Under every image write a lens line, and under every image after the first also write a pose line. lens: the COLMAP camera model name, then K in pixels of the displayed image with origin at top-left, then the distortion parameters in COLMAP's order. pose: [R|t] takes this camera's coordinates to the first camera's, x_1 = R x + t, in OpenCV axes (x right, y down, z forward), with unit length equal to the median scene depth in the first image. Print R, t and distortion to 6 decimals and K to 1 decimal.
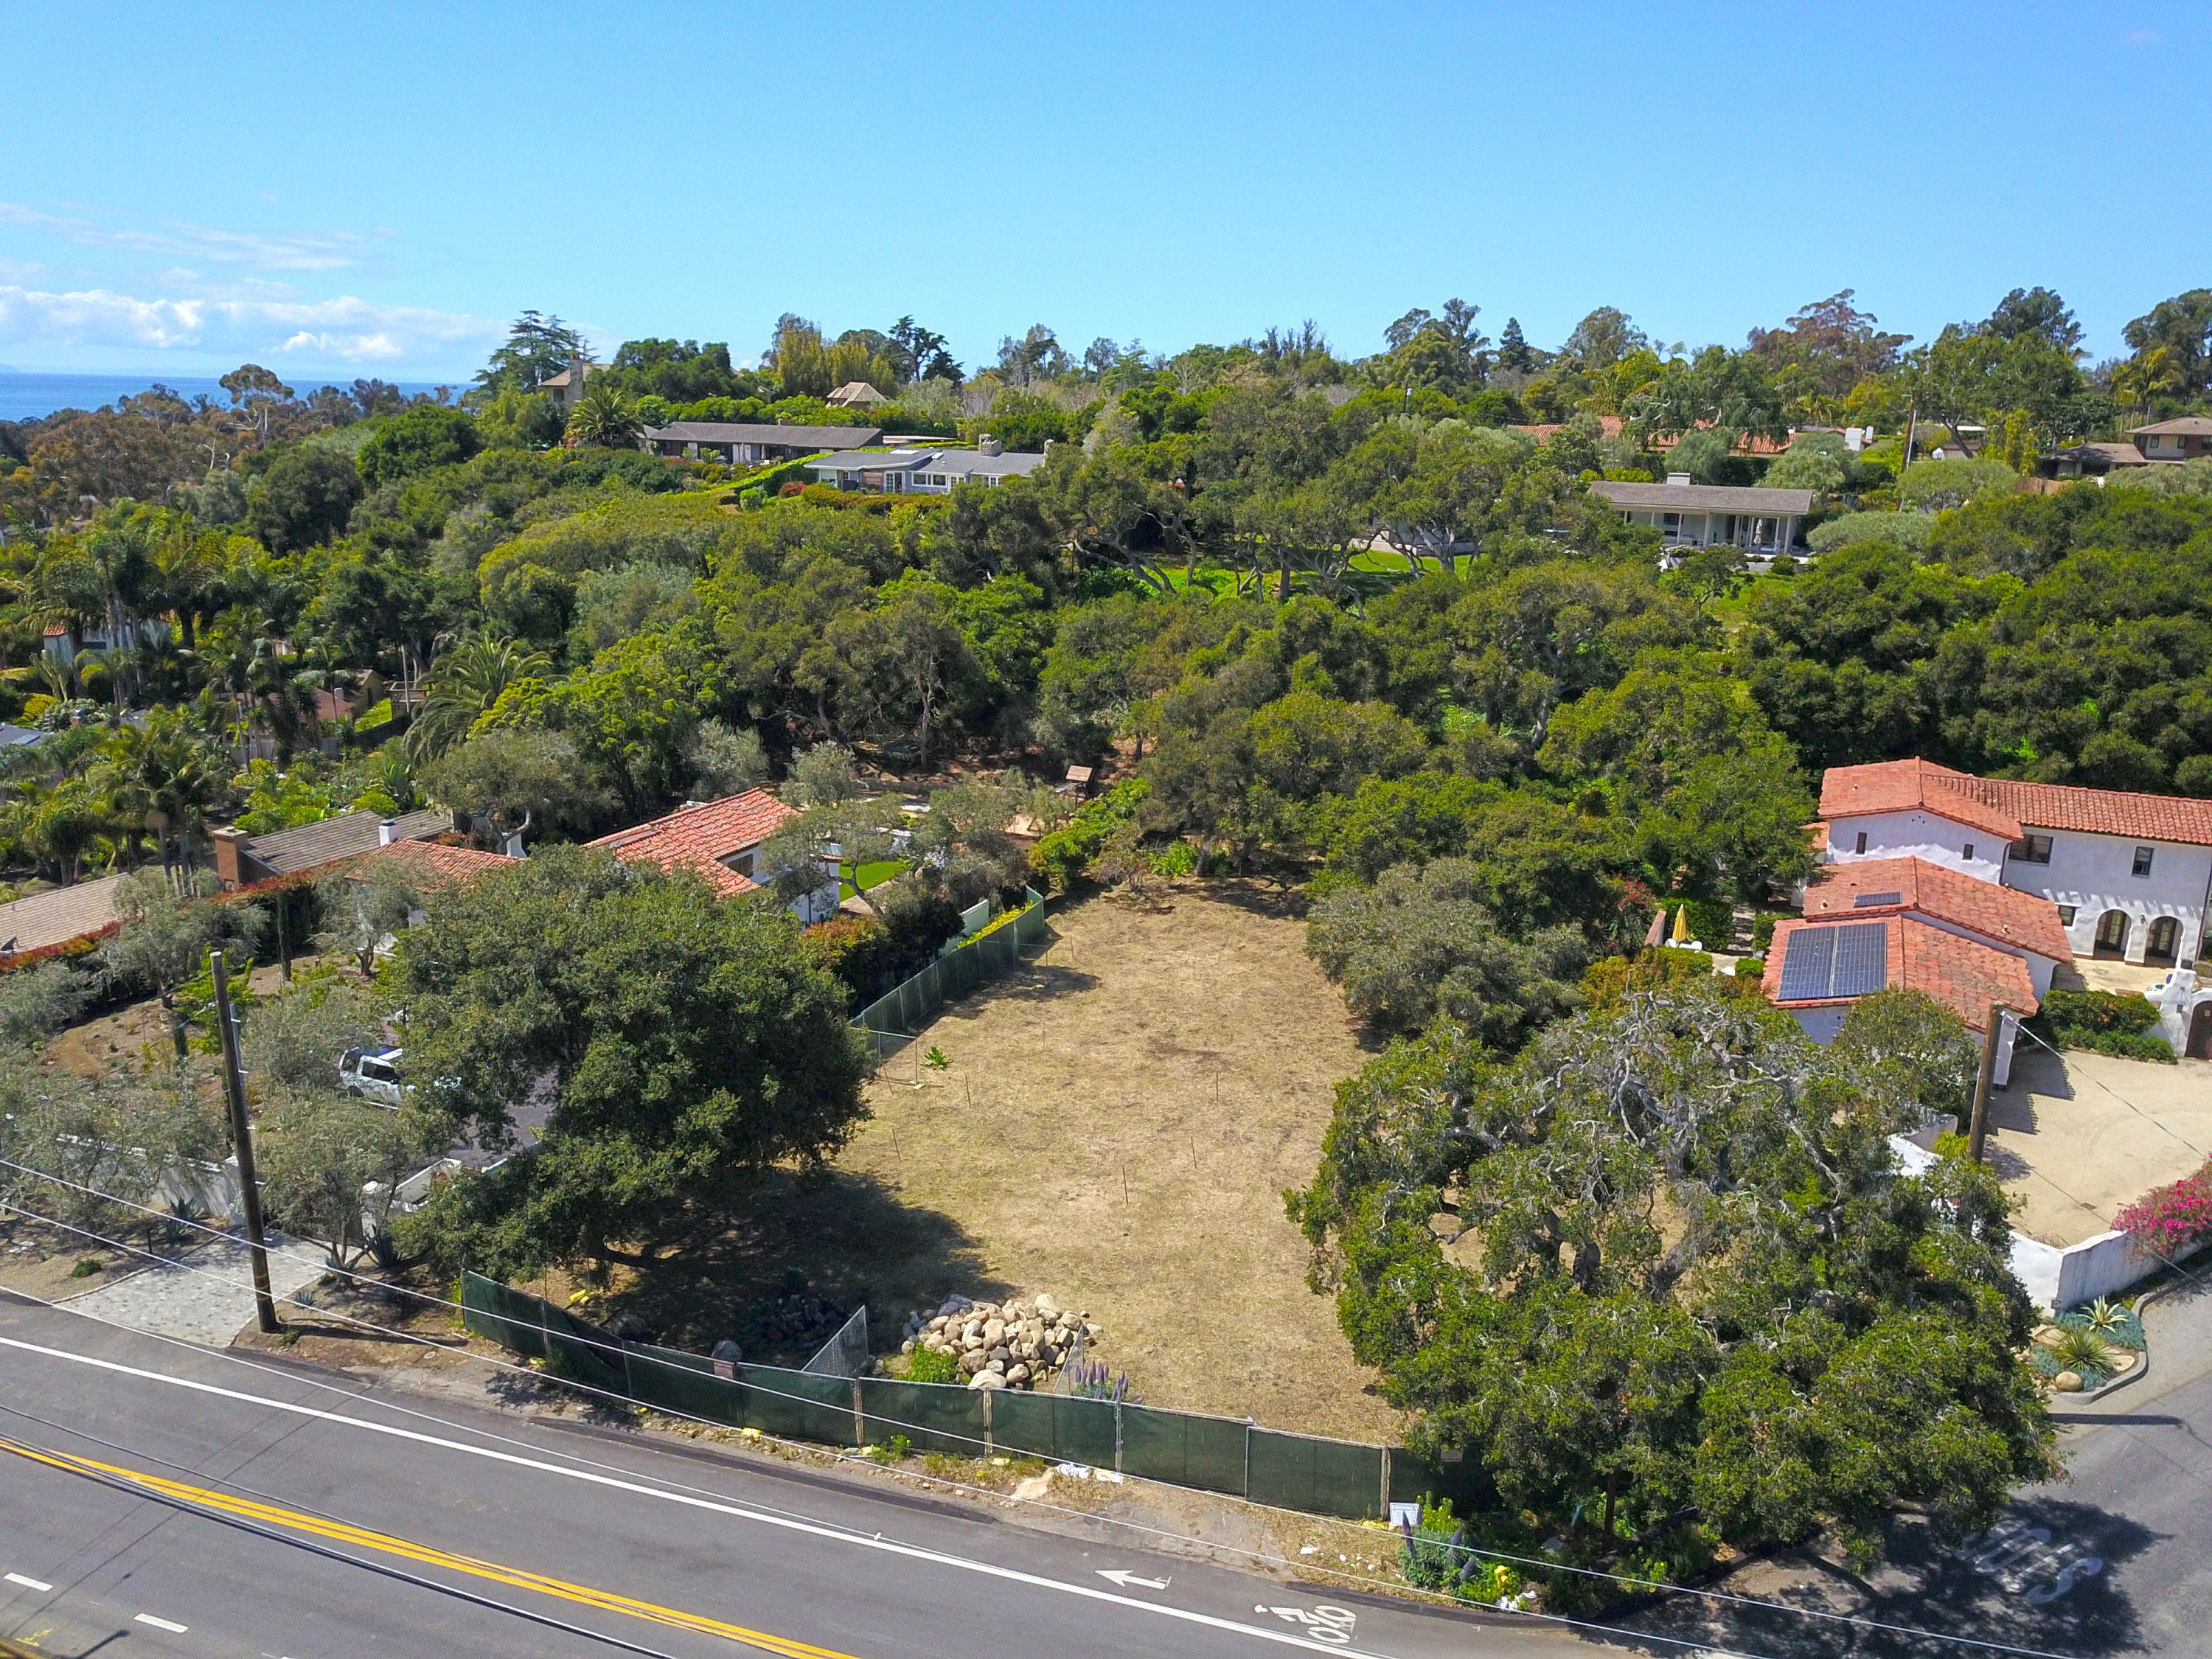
lens RADIAL K [[1697.0, 0, 1116.4], [0, 1697.0, 795.0], [0, 0, 1]] dist [0.001864, 0.008140]
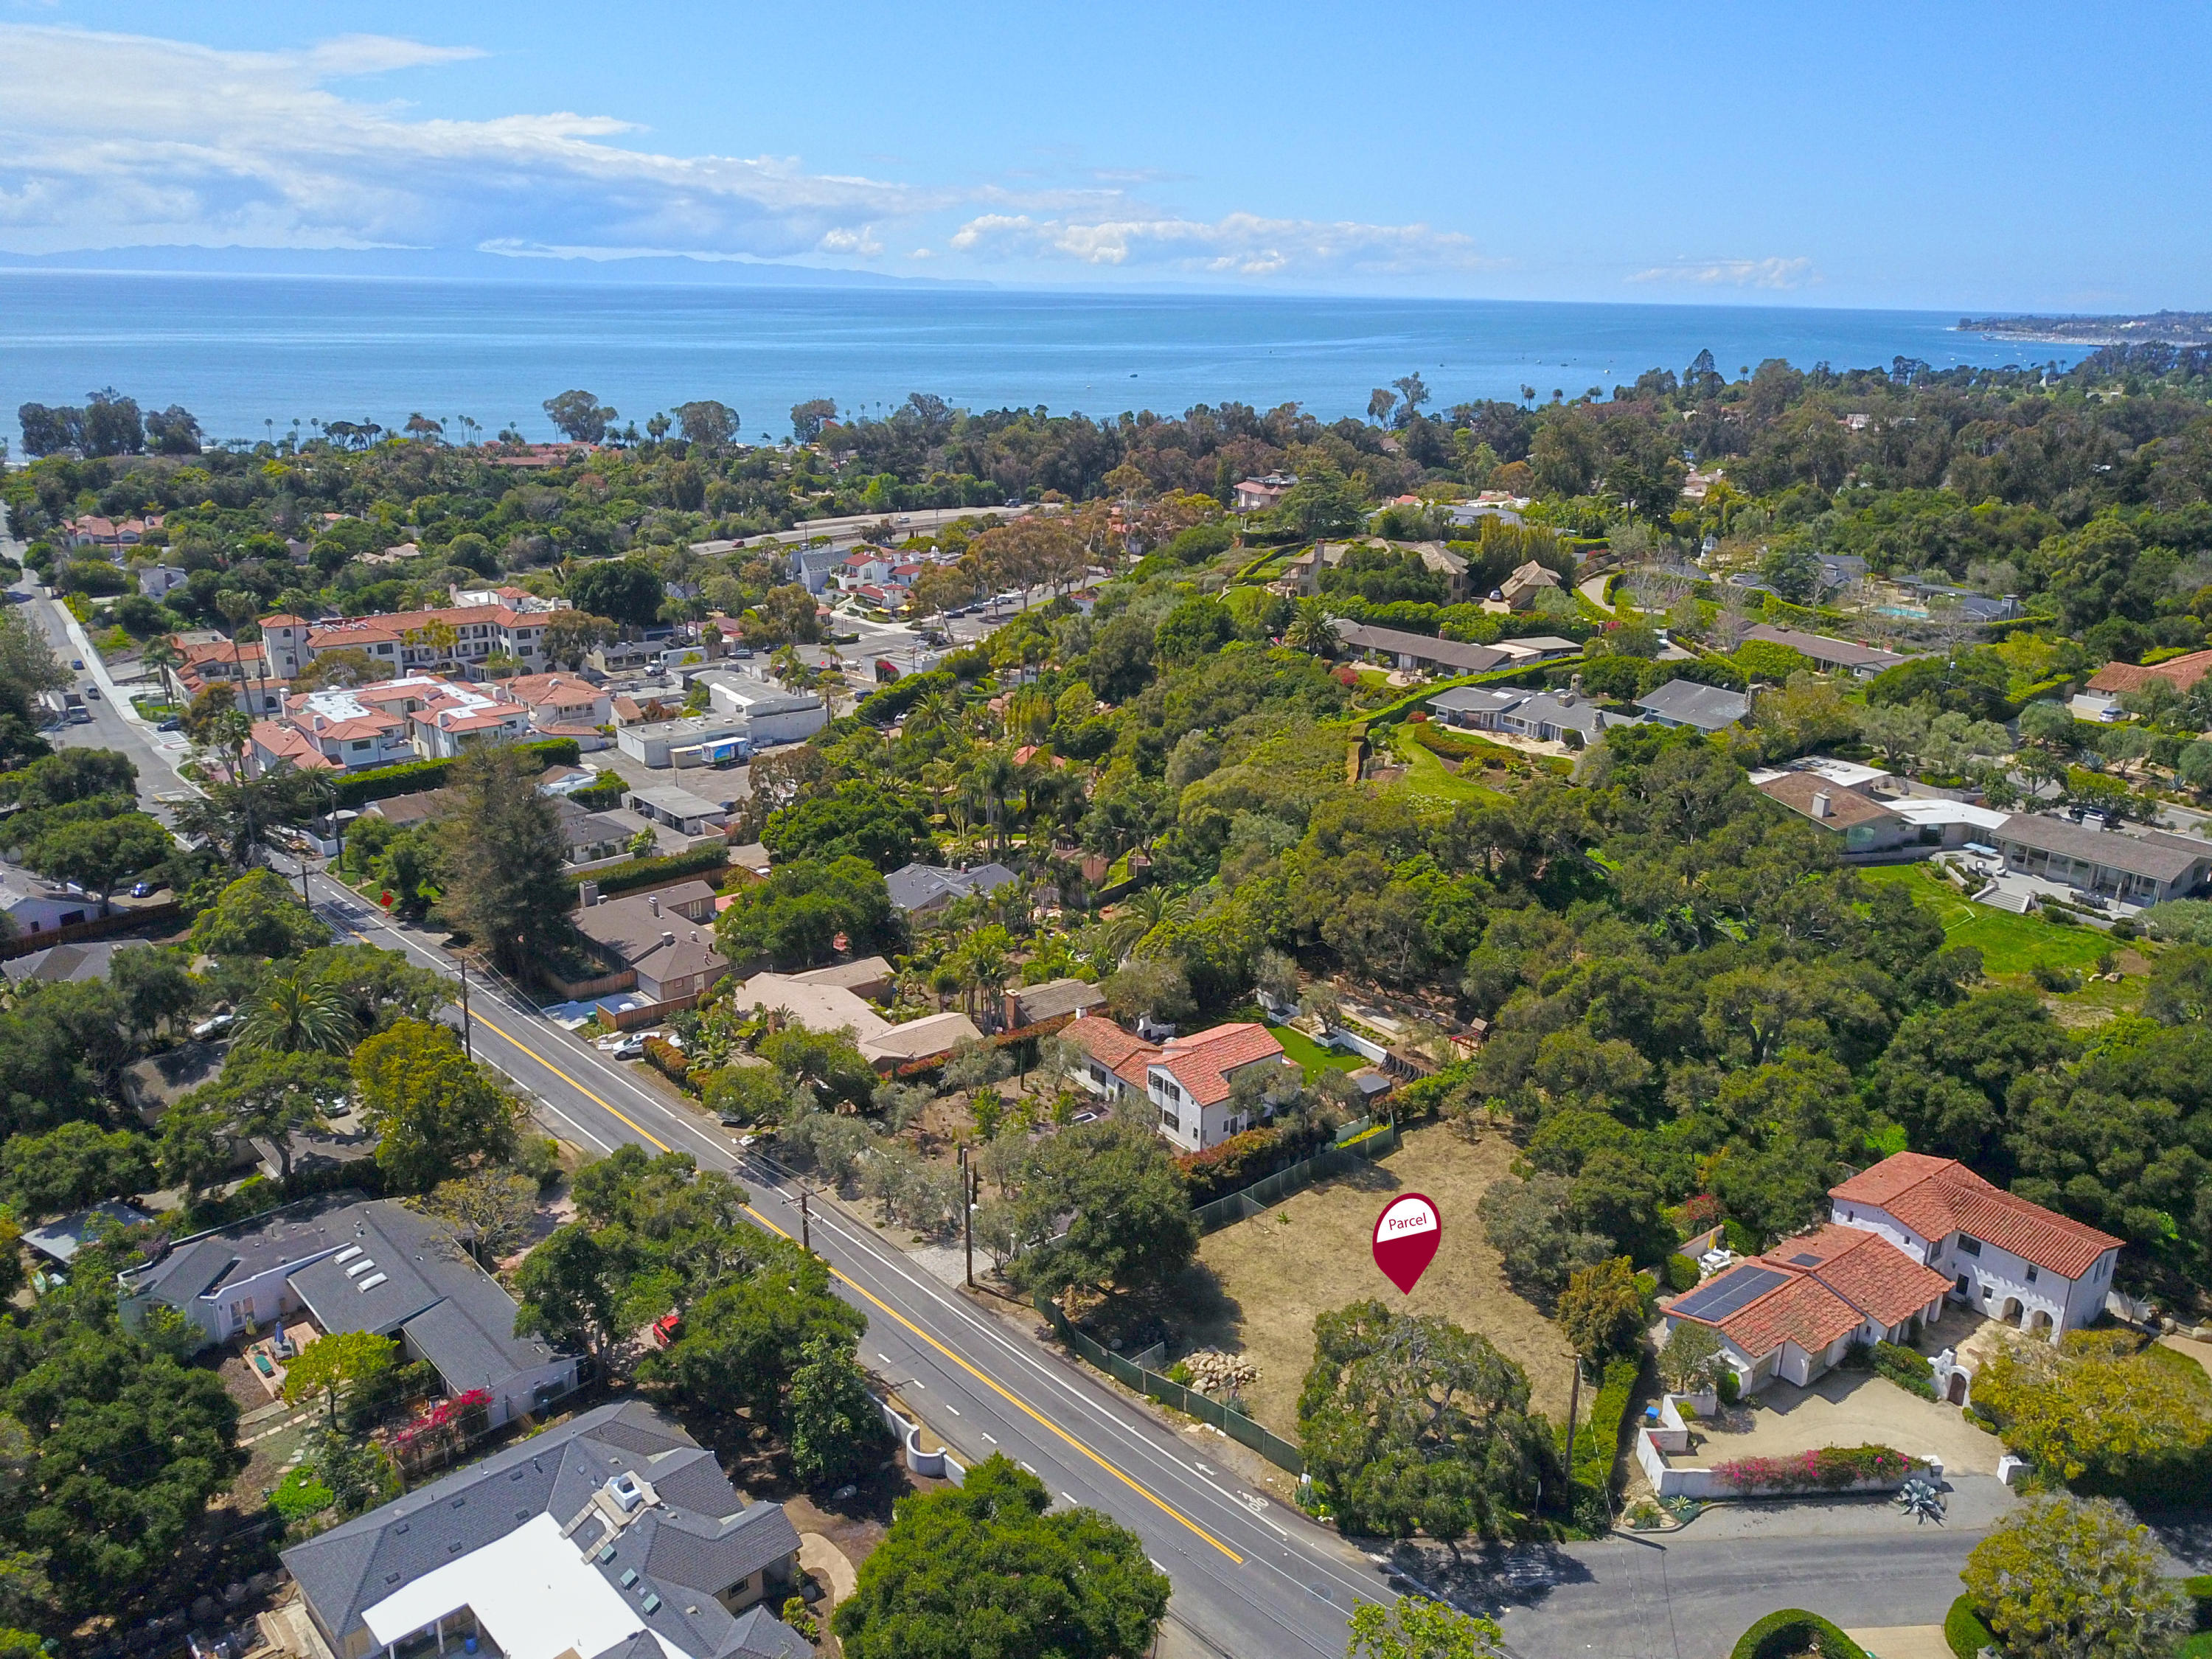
lens RADIAL K [[1697.0, 0, 1116.4], [0, 1697.0, 795.0], [0, 0, 1]] dist [0.001864, 0.008140]
pose [[0.881099, 0.132237, -0.454068, 0.557250], [-0.109463, 0.991064, 0.076217, -0.465119], [0.460089, -0.017451, 0.887701, -0.852695]]
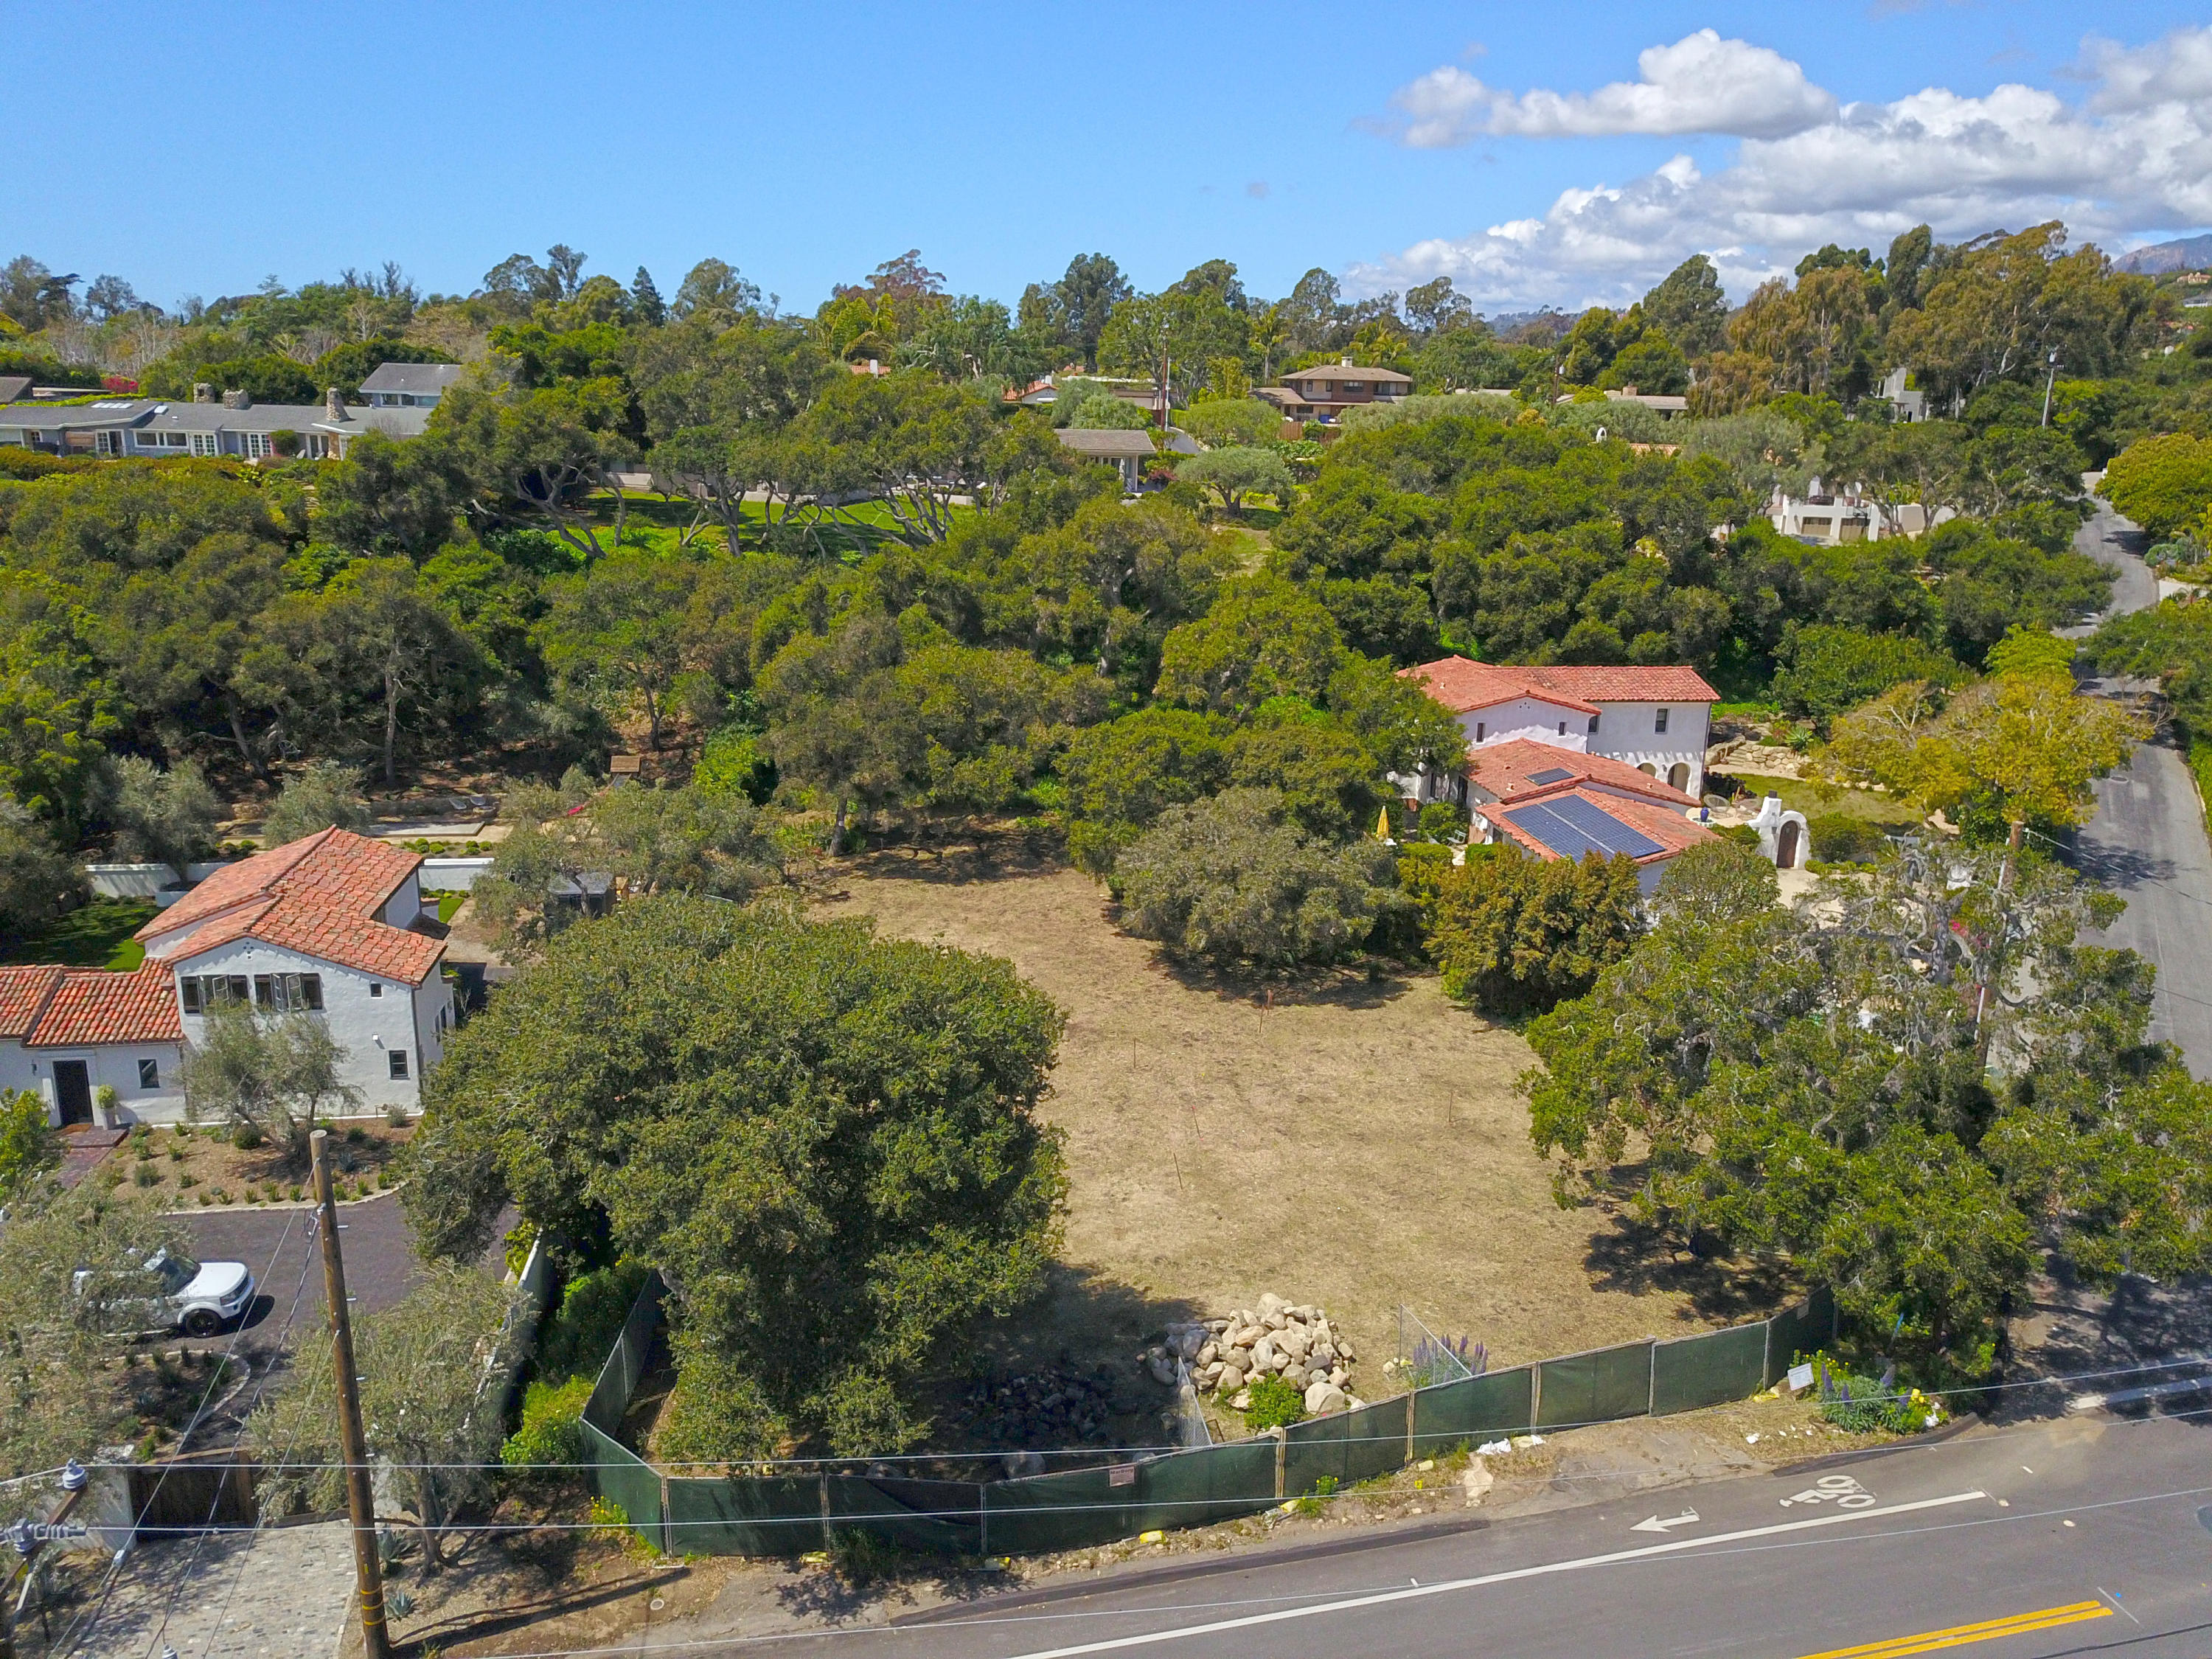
lens RADIAL K [[1697.0, 0, 1116.4], [0, 1697.0, 795.0], [0, 0, 1]] dist [0.001864, 0.008140]
pose [[0.846670, -0.130627, 0.515836, -0.390664], [0.118294, 0.991348, 0.056880, -0.025510], [-0.518803, 0.012862, 0.854797, 0.178517]]
